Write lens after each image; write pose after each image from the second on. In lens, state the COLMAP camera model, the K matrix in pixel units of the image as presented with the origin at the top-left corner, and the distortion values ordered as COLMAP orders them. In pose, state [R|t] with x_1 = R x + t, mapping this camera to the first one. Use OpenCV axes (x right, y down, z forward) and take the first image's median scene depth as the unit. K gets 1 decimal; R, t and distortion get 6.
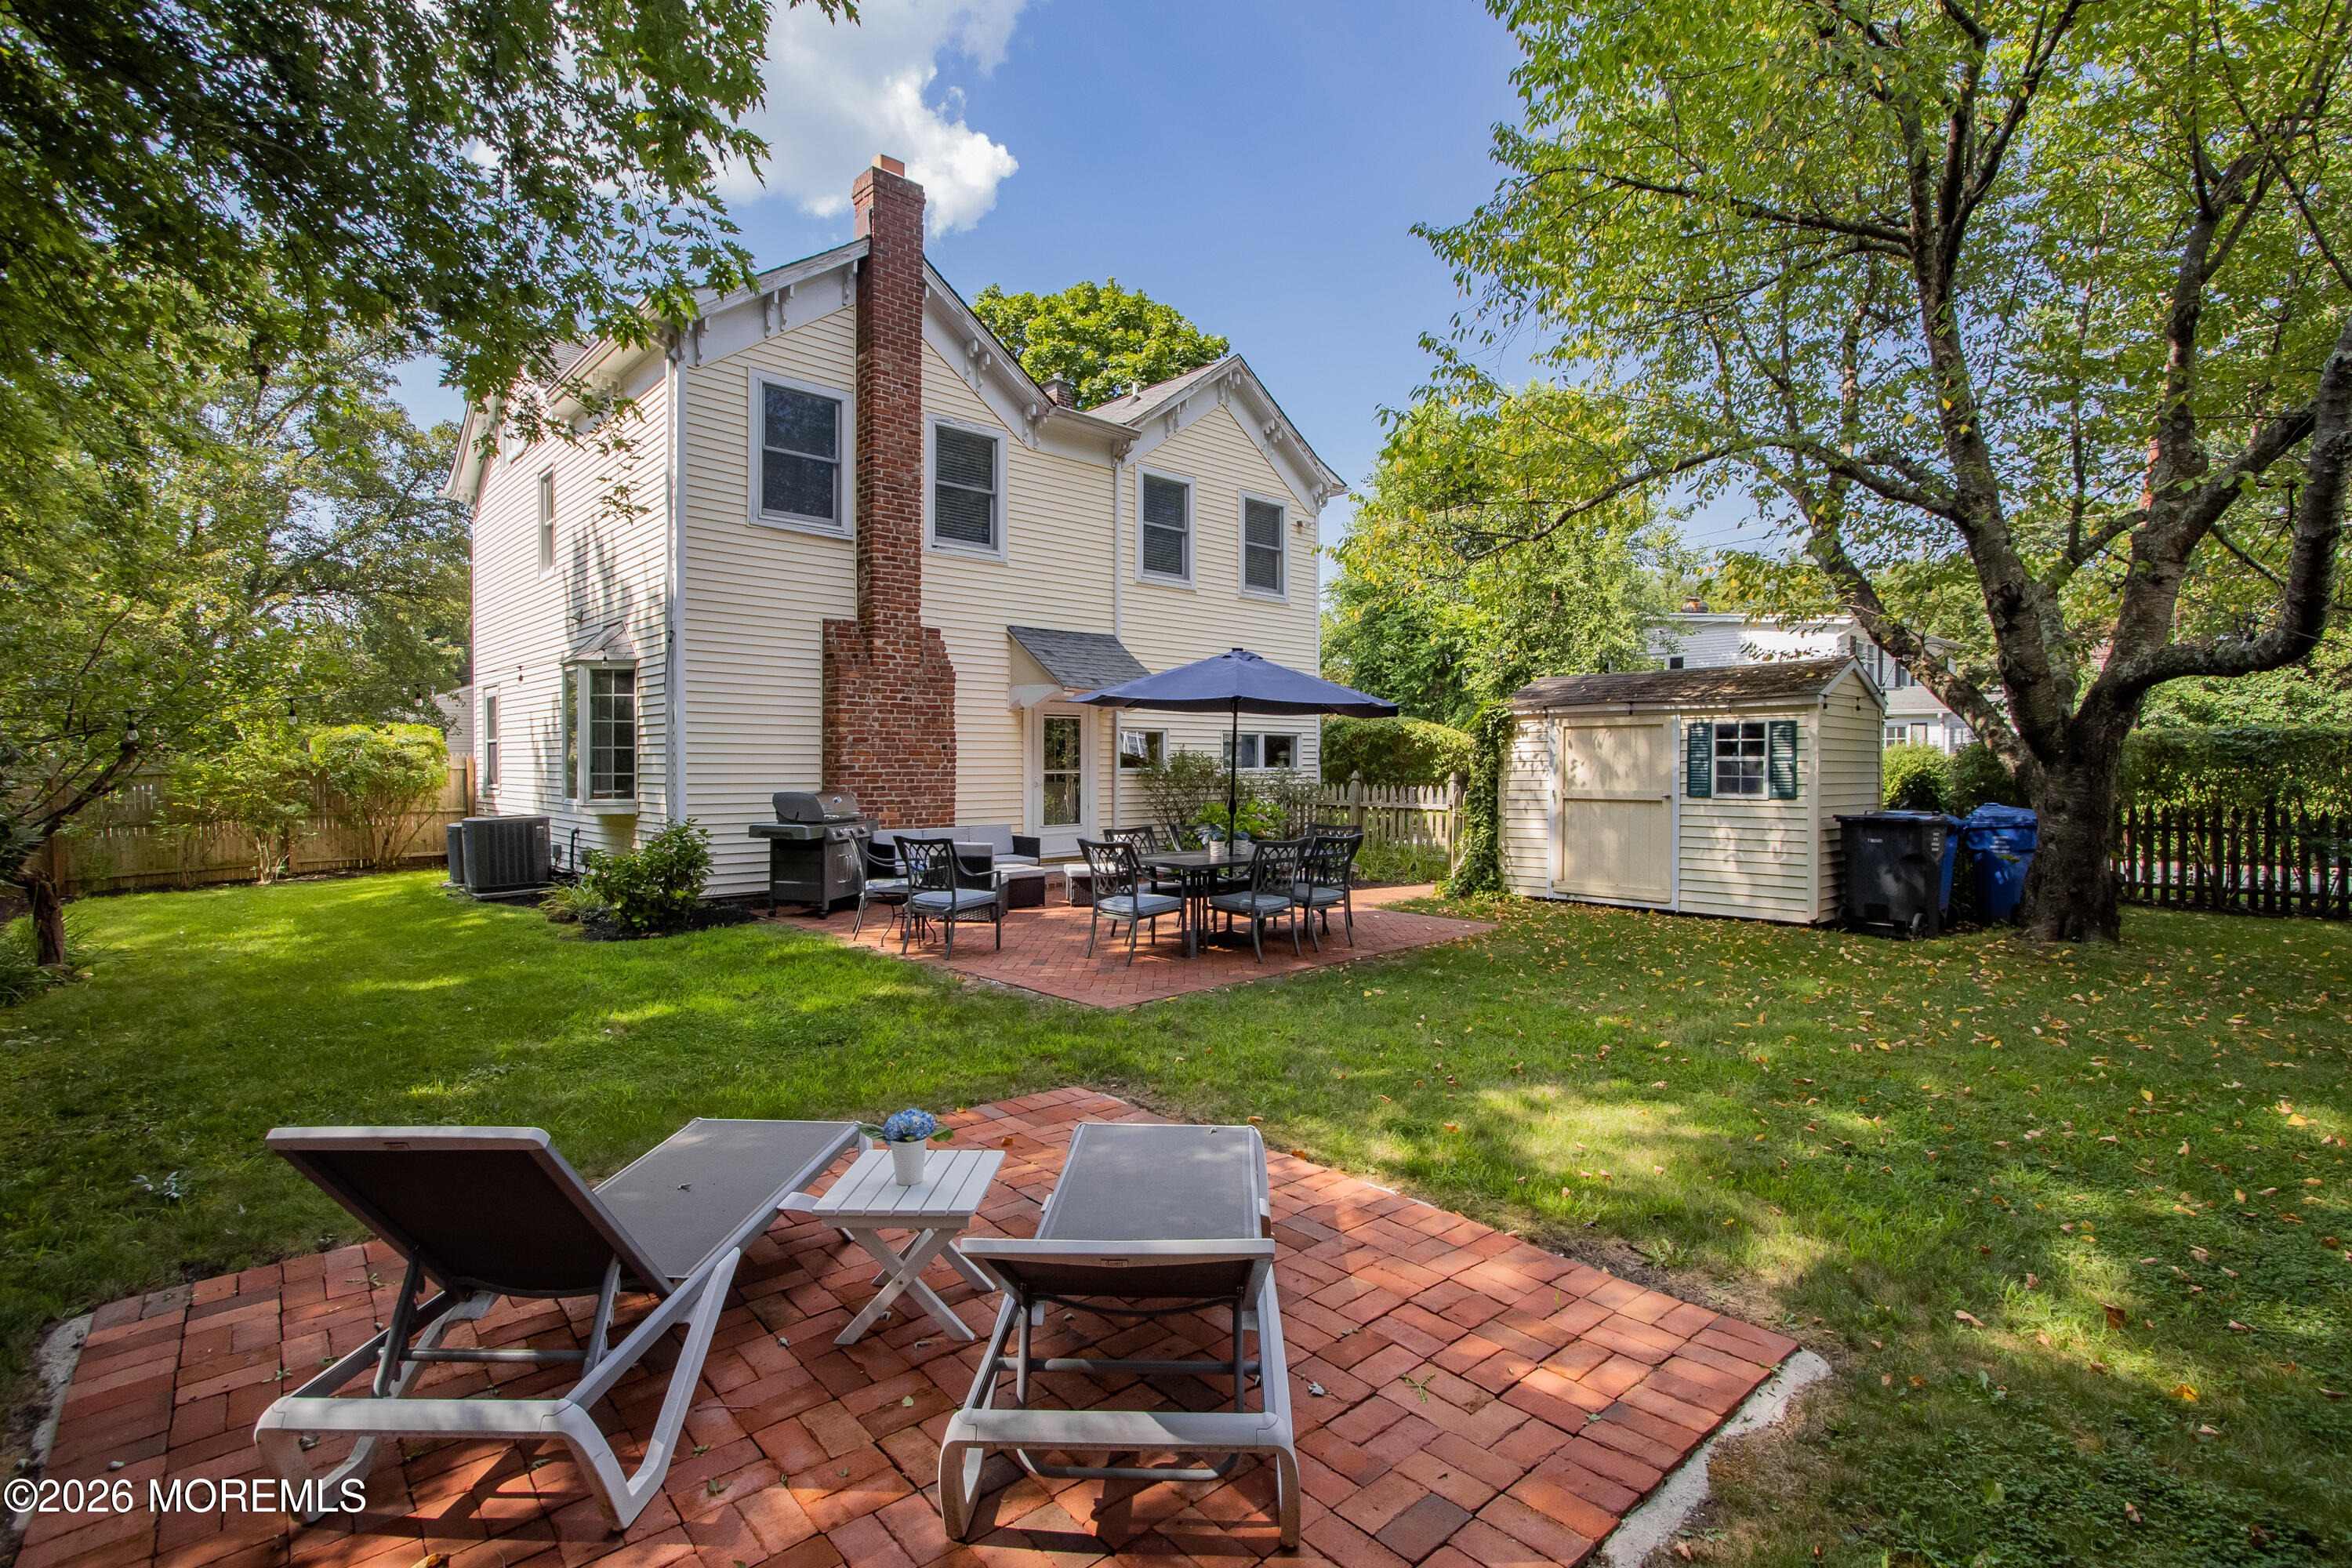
lens RADIAL K [[1077.4, 0, 1157.7], [0, 1077.4, 782.8], [0, 0, 1]] dist [-0.036417, 0.004908]
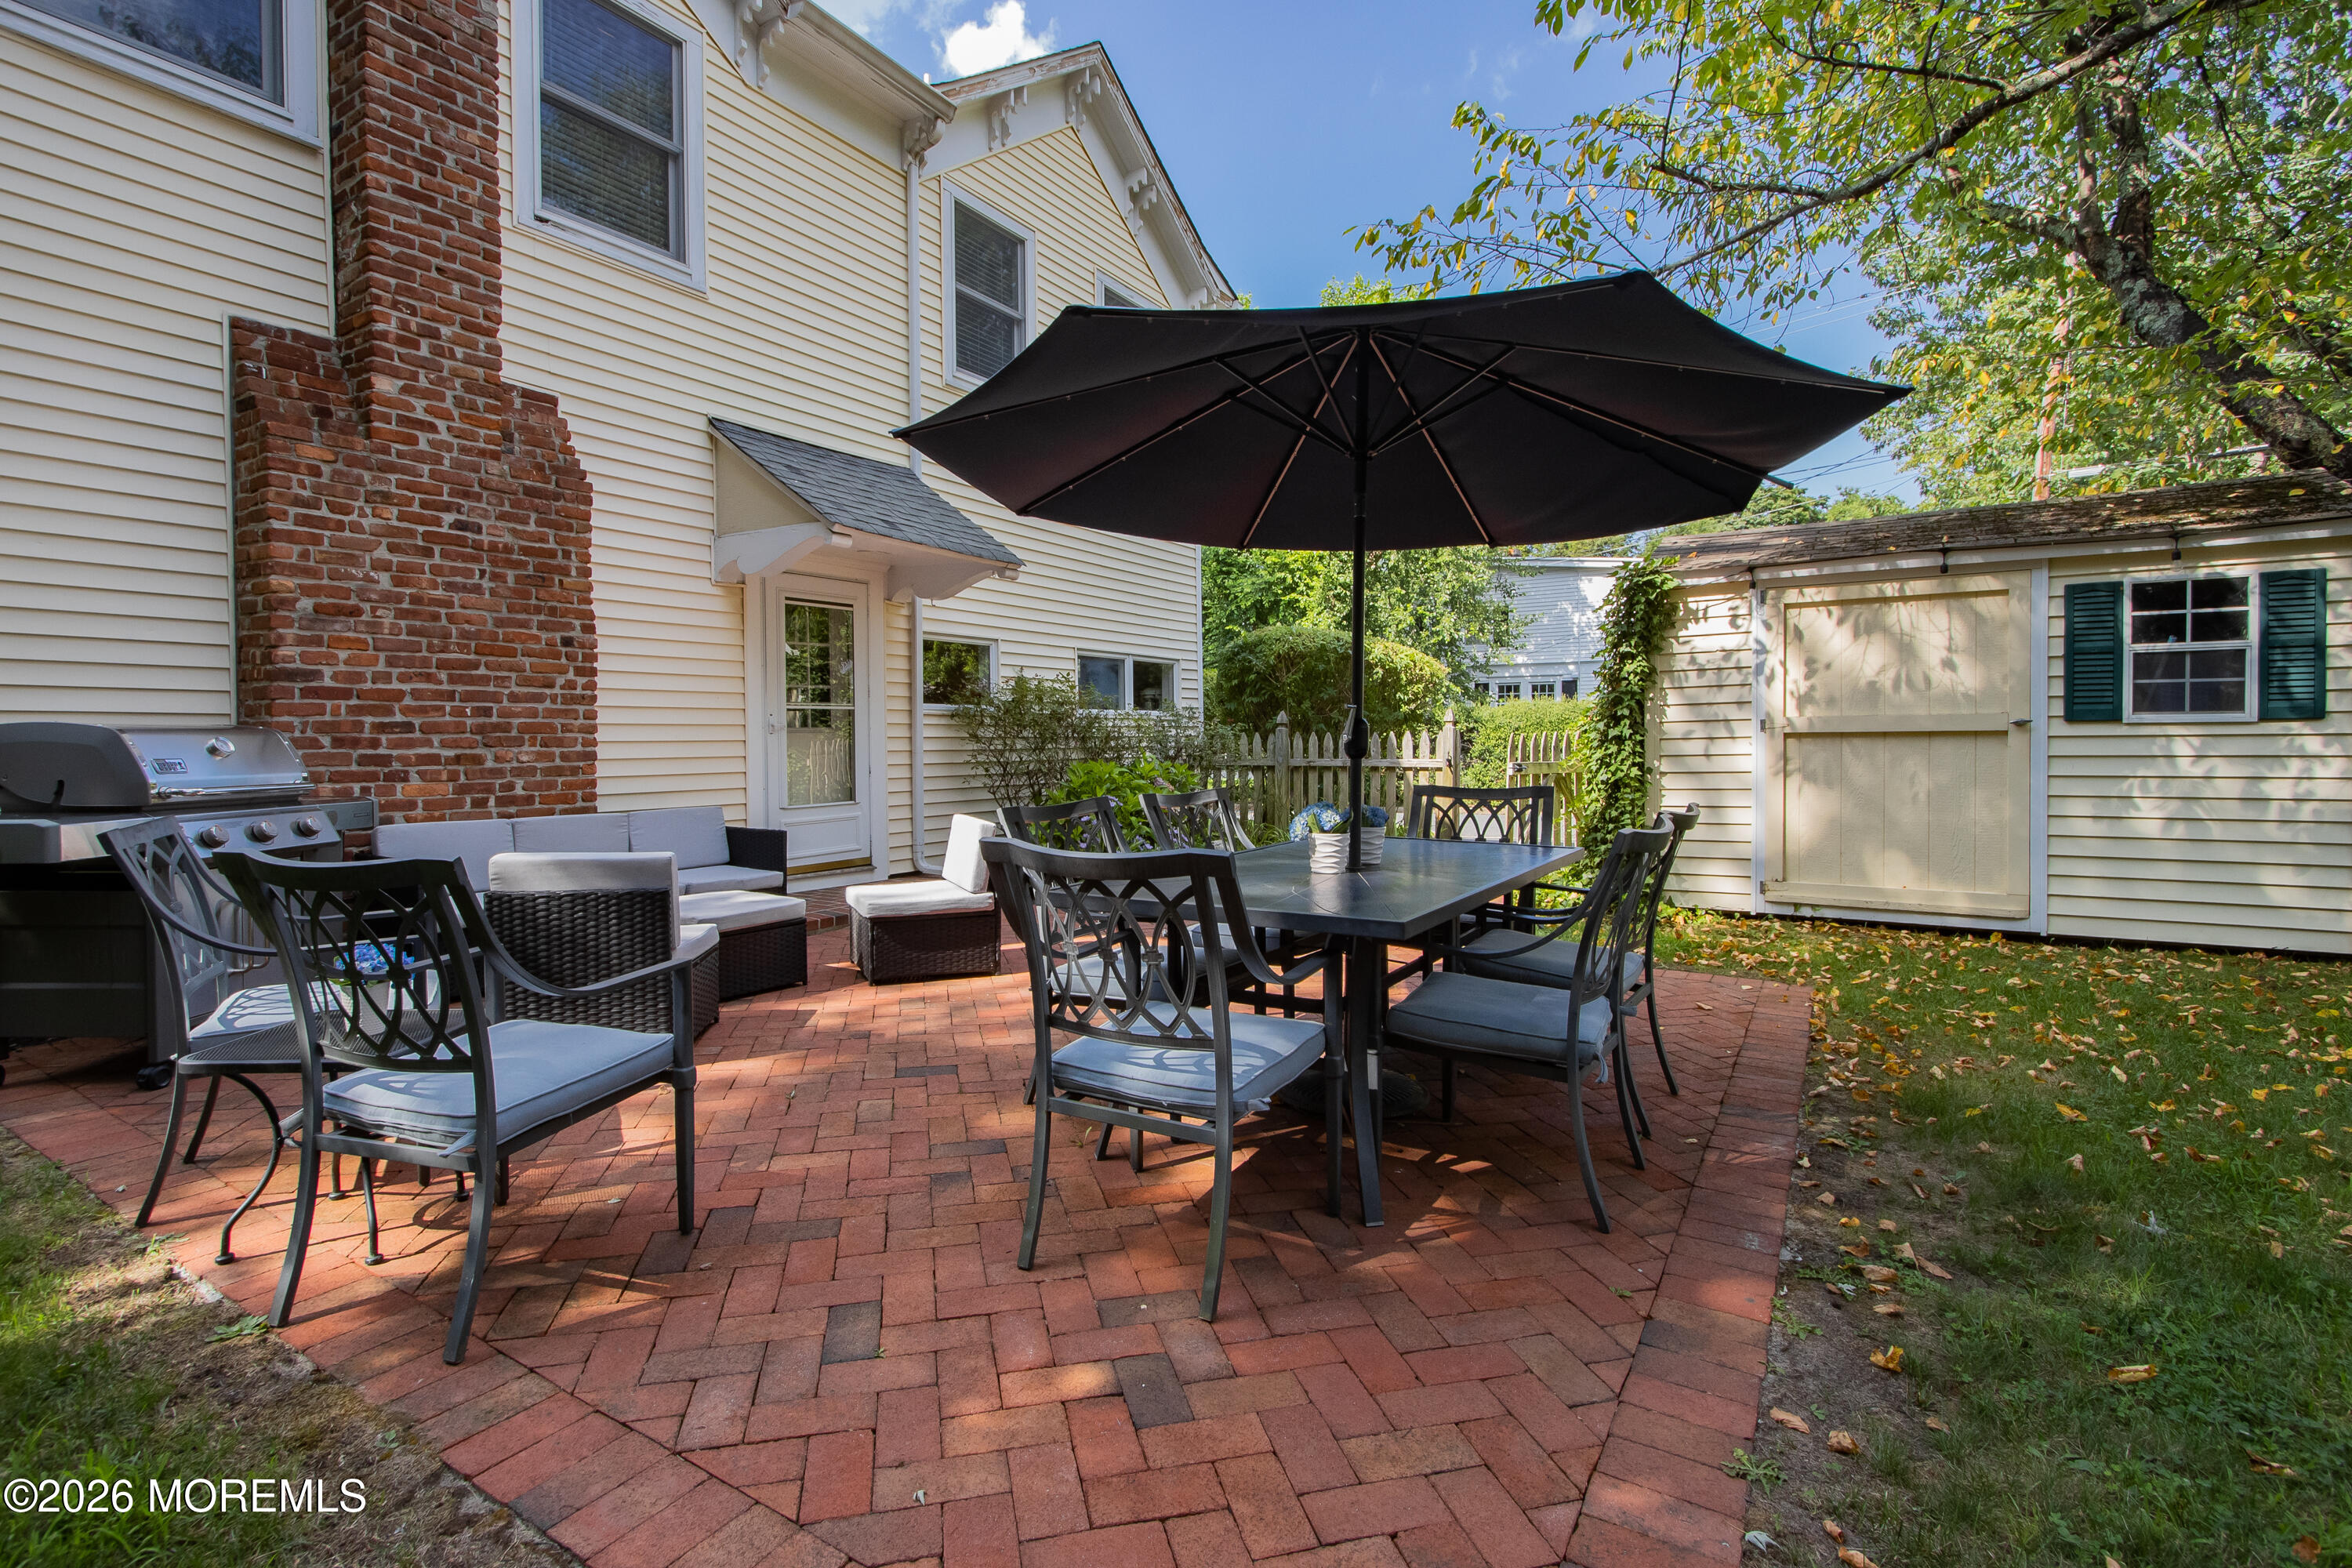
lens RADIAL K [[1077.4, 0, 1157.7], [0, 1077.4, 782.8], [0, 0, 1]] dist [-0.036417, 0.004908]
pose [[0.969465, -0.019592, 0.244446, -0.067350], [0.014210, 0.999617, 0.023763, 0.021267], [-0.244818, -0.019564, 0.969372, 0.510004]]
